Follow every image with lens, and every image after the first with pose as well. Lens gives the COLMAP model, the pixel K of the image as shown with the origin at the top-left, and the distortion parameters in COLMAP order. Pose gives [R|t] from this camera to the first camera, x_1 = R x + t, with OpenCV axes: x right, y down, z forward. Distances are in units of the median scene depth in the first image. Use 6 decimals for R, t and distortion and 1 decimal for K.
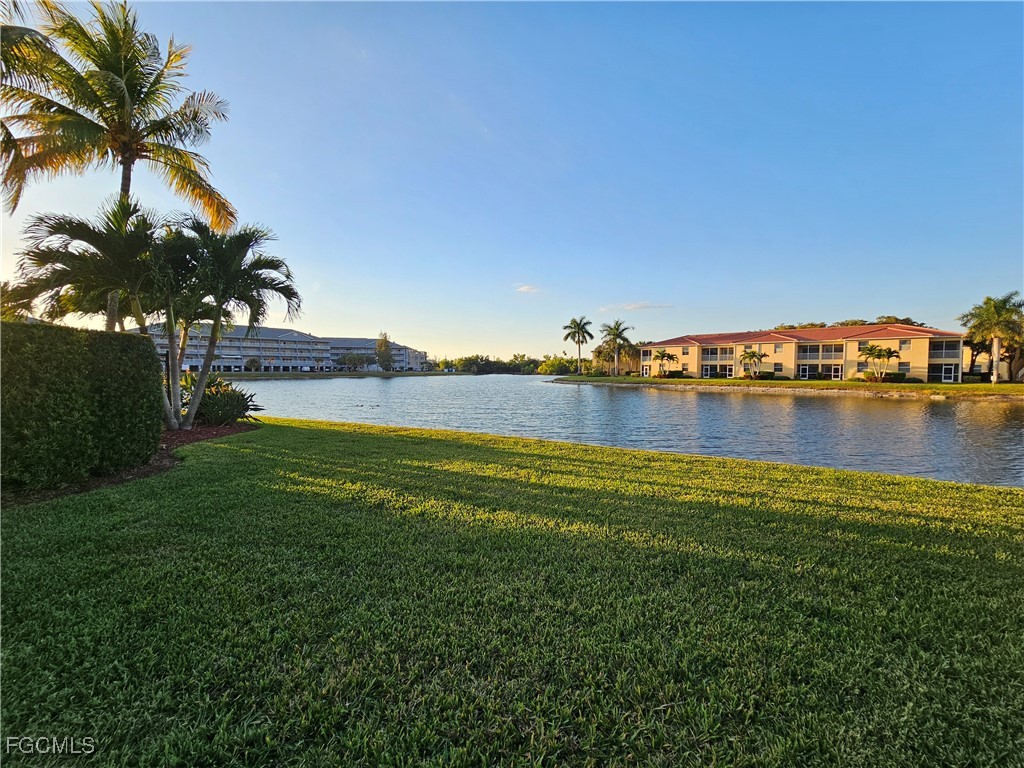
lens RADIAL K [[420.2, 0, 513.7], [0, 420.2, 384.9], [0, 0, 1]] dist [-0.003011, -0.000224]
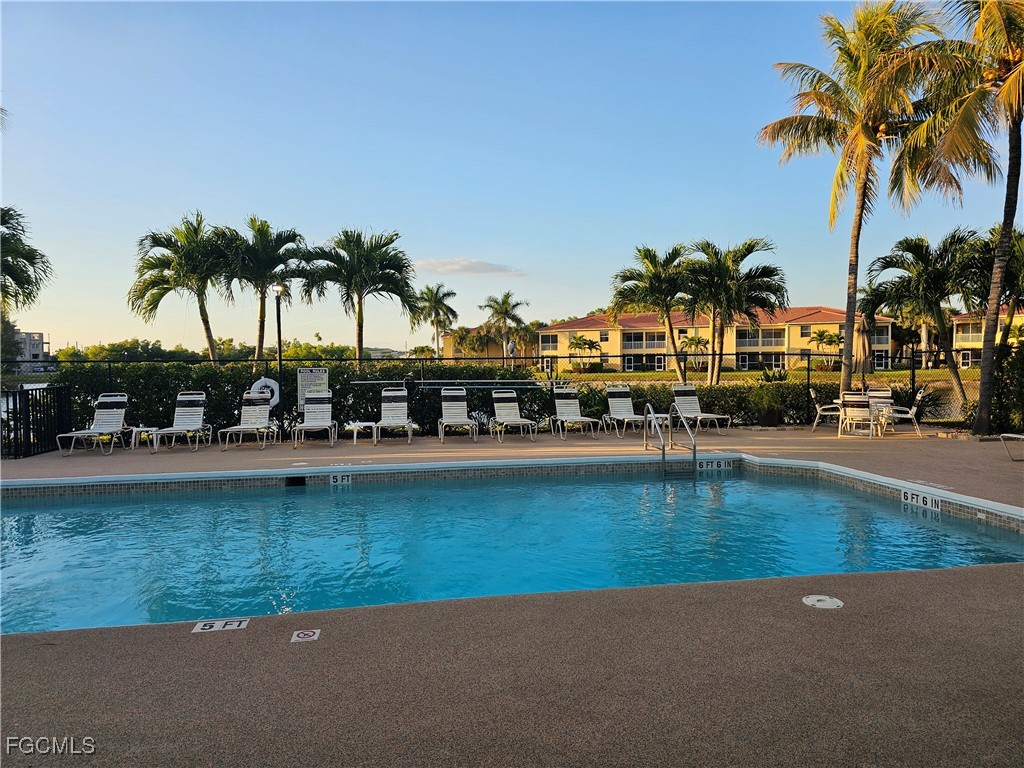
lens RADIAL K [[680.7, 0, 512.0], [0, 680.7, 384.0], [0, 0, 1]] dist [0.058364, -0.046882]
pose [[0.891384, -0.031912, 0.452123, -0.357447], [0.033895, 0.999418, 0.003717, -0.006409], [-0.451979, 0.012011, 0.891948, -0.015975]]
